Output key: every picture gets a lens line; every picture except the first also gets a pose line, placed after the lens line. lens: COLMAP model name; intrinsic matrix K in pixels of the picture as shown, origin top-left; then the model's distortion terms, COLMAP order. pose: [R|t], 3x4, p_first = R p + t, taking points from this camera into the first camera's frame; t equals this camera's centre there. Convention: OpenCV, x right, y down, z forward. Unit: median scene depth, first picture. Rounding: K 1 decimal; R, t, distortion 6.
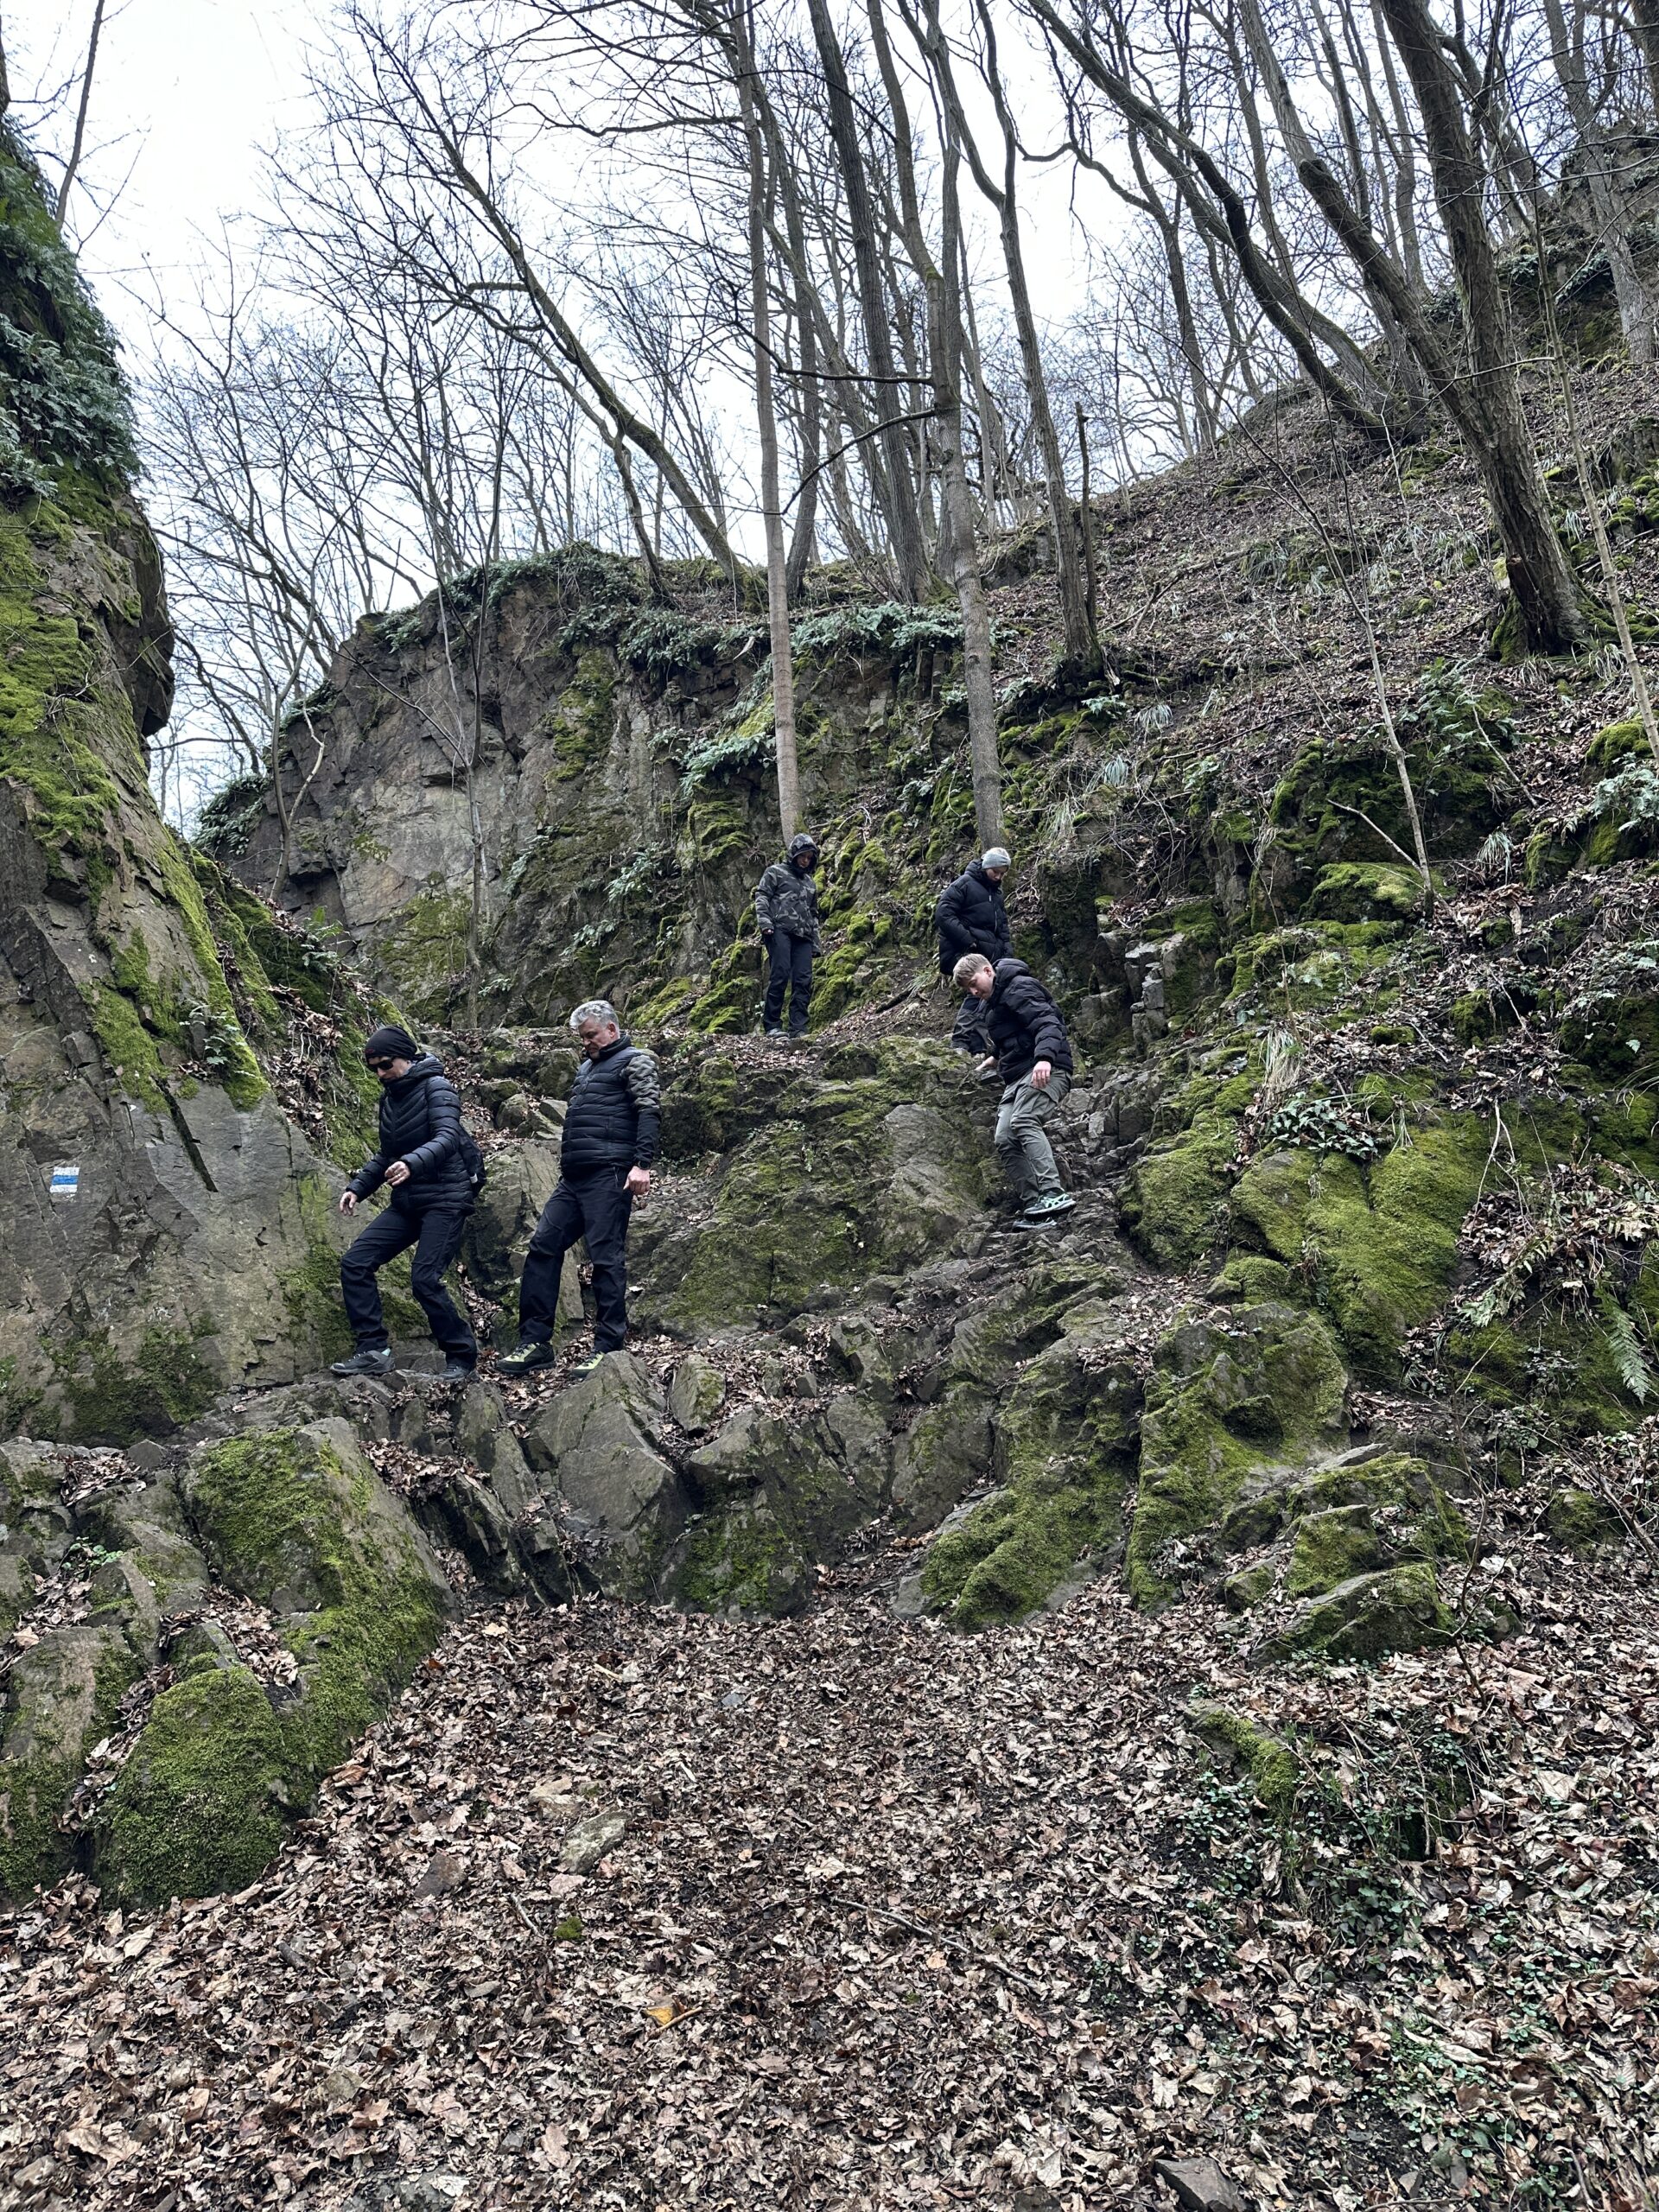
lens RADIAL K [[1543.1, 0, 809.2], [0, 1543.1, 1076.9], [0, 0, 1]] dist [0.063169, -0.067249]
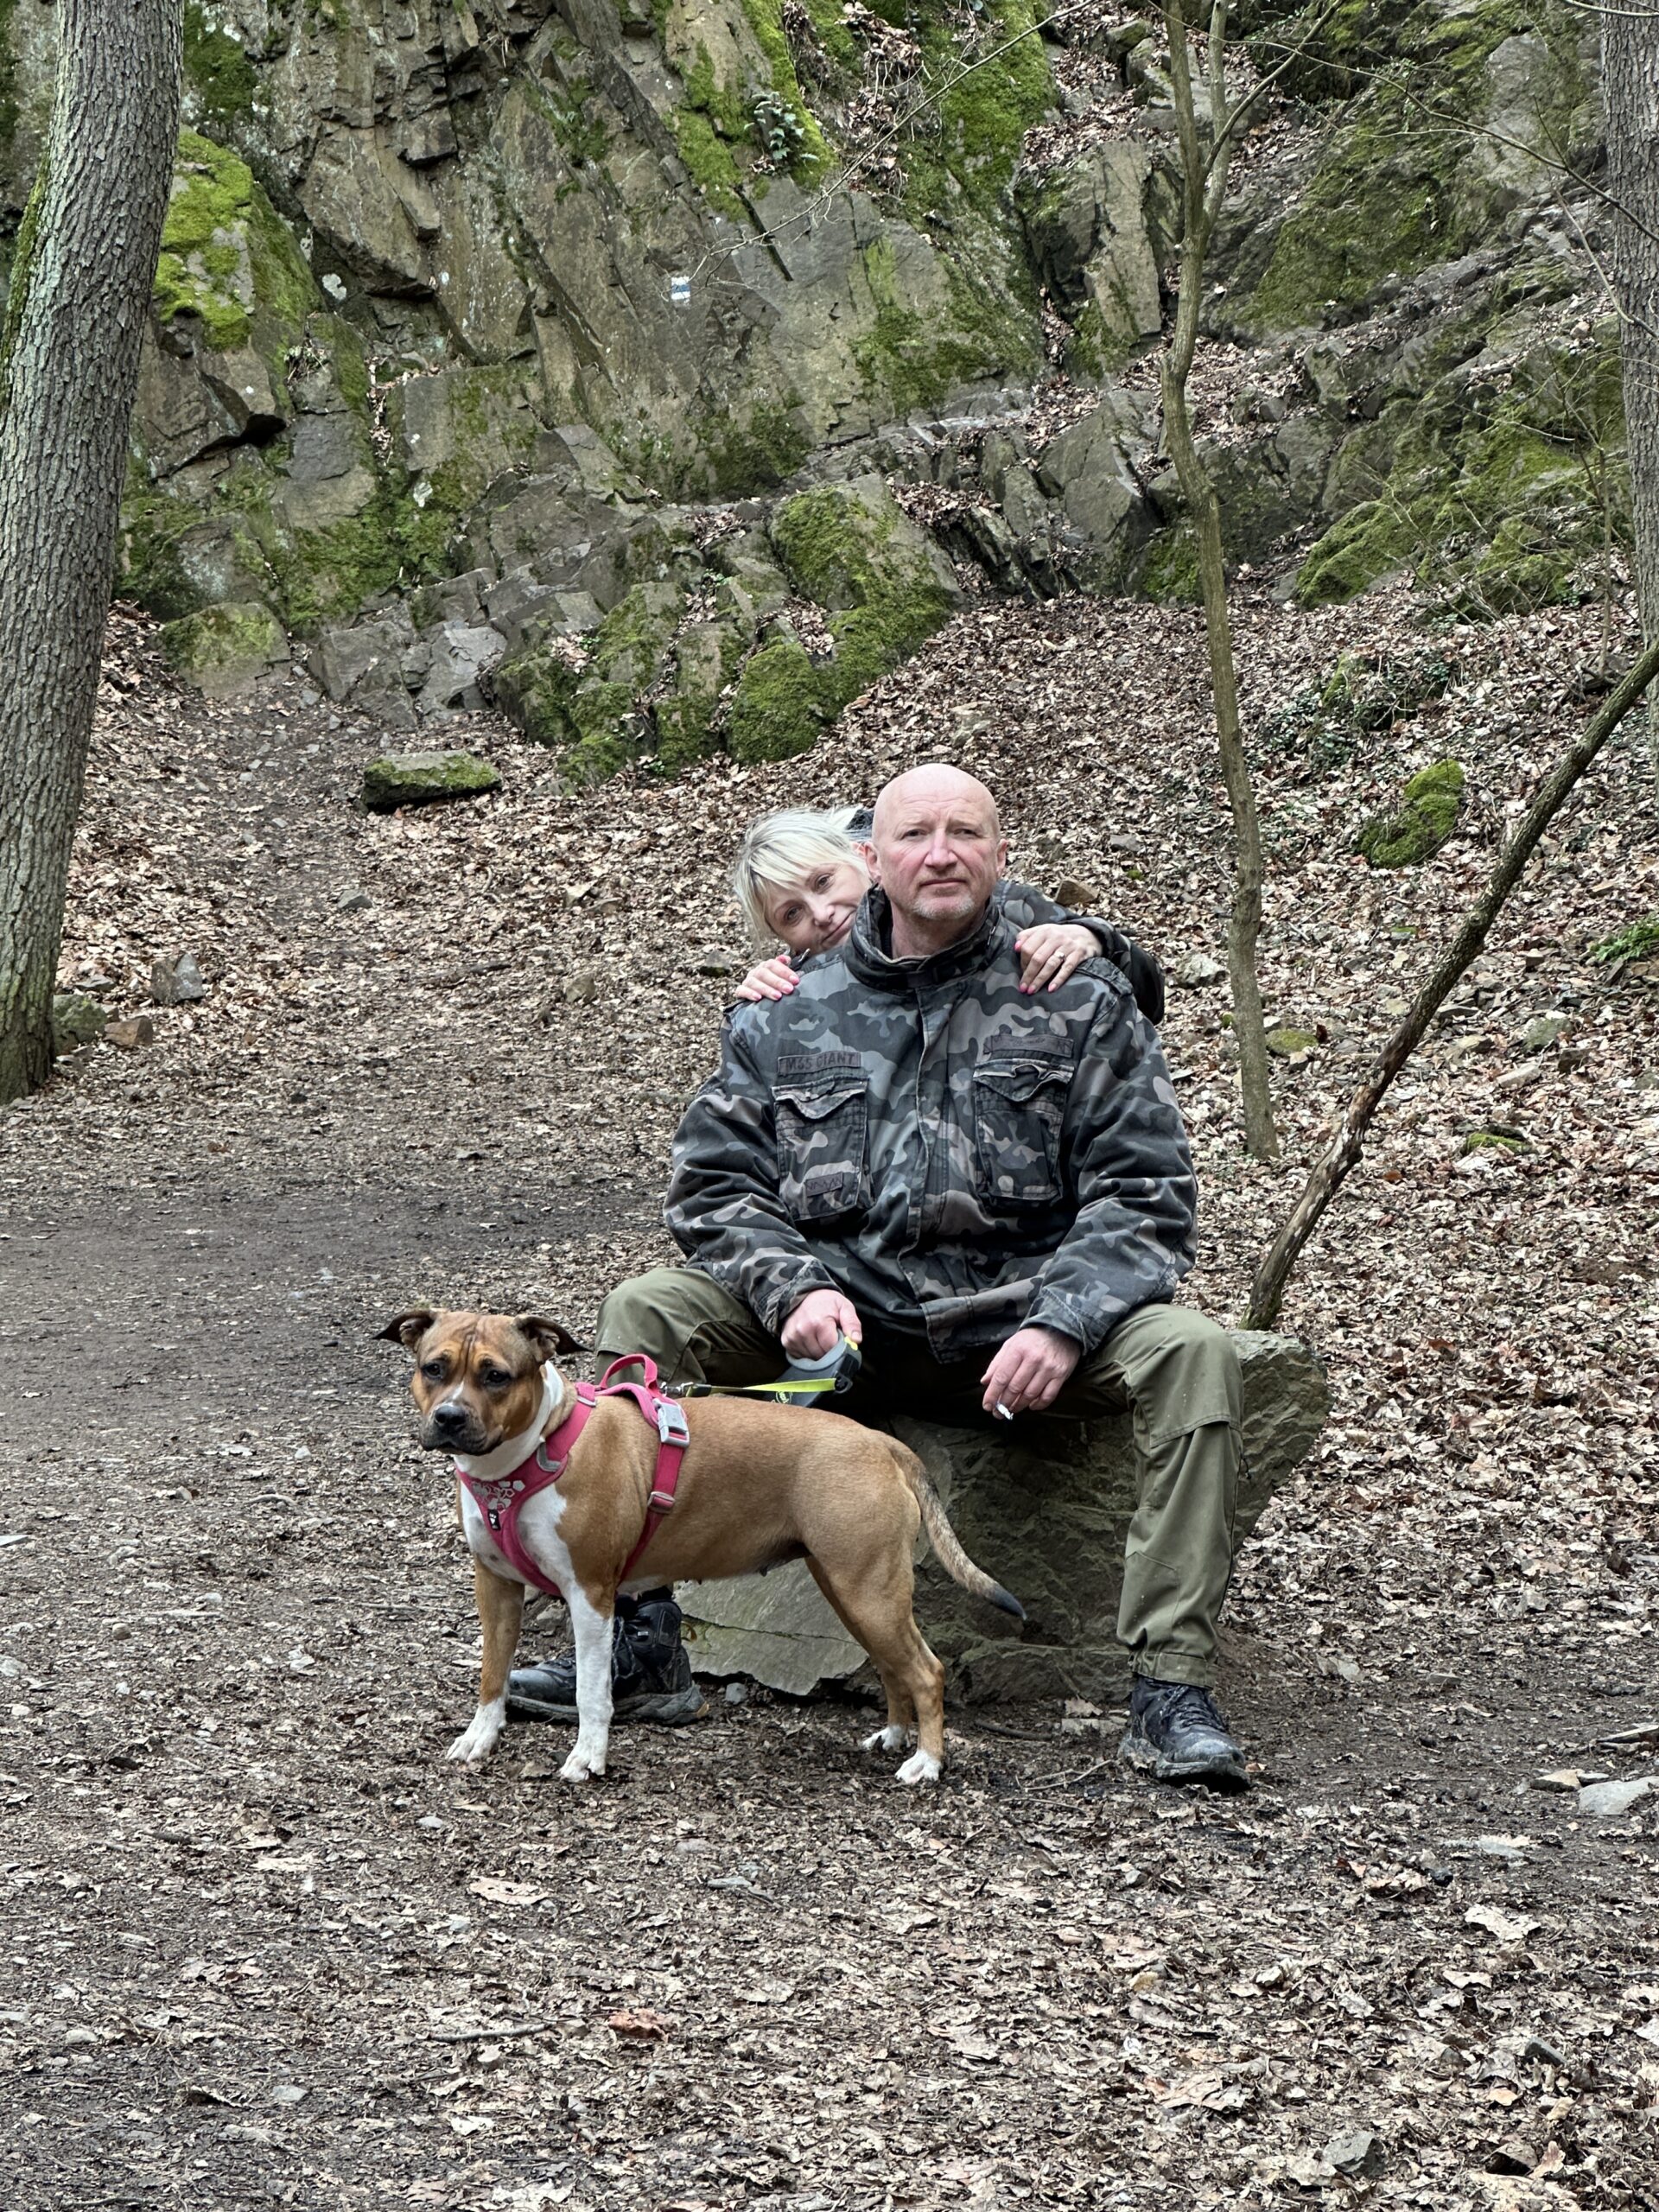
lens RADIAL K [[5211.1, 0, 833.3], [0, 5211.1, 1105.4], [0, 0, 1]] dist [0.183874, 0.000000]
pose [[0.860072, 0.017885, -0.509860, 1.946649], [0.198006, 0.909342, 0.365910, -0.928449], [0.470181, -0.415665, 0.778558, -2.716229]]
